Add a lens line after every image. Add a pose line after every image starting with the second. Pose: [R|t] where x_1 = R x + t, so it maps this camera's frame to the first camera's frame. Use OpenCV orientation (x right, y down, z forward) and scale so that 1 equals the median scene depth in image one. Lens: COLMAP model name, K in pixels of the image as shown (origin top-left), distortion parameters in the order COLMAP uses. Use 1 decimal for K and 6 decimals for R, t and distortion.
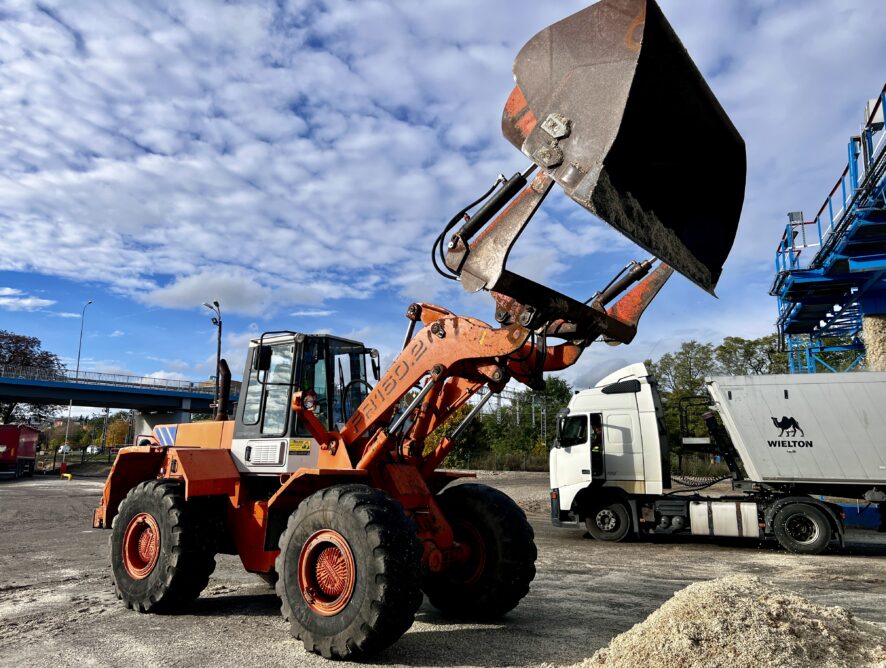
lens RADIAL K [[632.9, 0, 443.0], [0, 632.9, 334.0], [0, 0, 1]] dist [-0.001579, -0.003548]
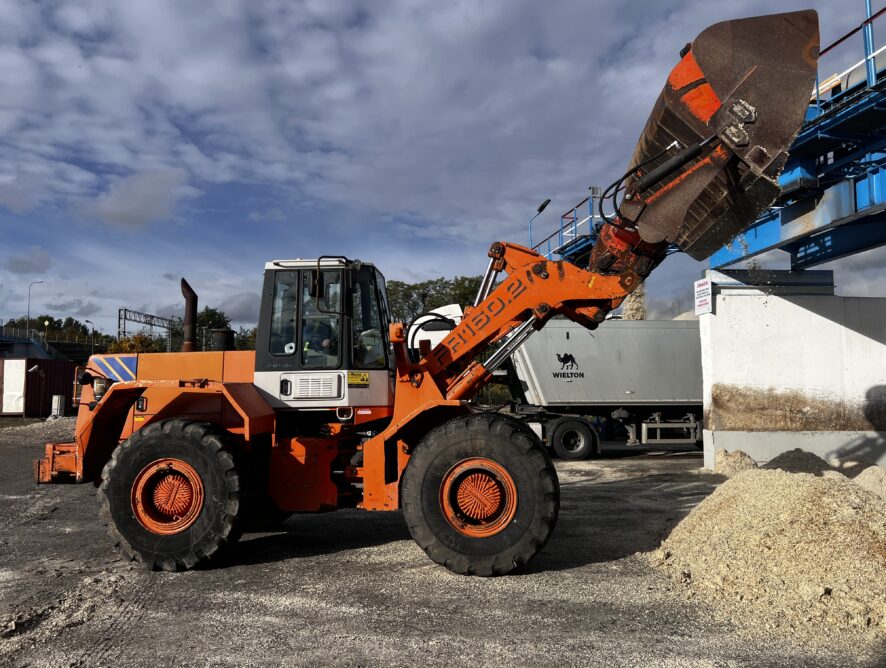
lens RADIAL K [[614.8, 0, 443.0], [0, 614.8, 334.0], [0, 0, 1]] dist [0.008004, -0.003402]
pose [[0.878686, 0.028703, 0.476536, -0.559788], [-0.078109, 0.993384, 0.084190, 0.021378], [-0.470966, -0.111198, 0.875115, 0.131779]]
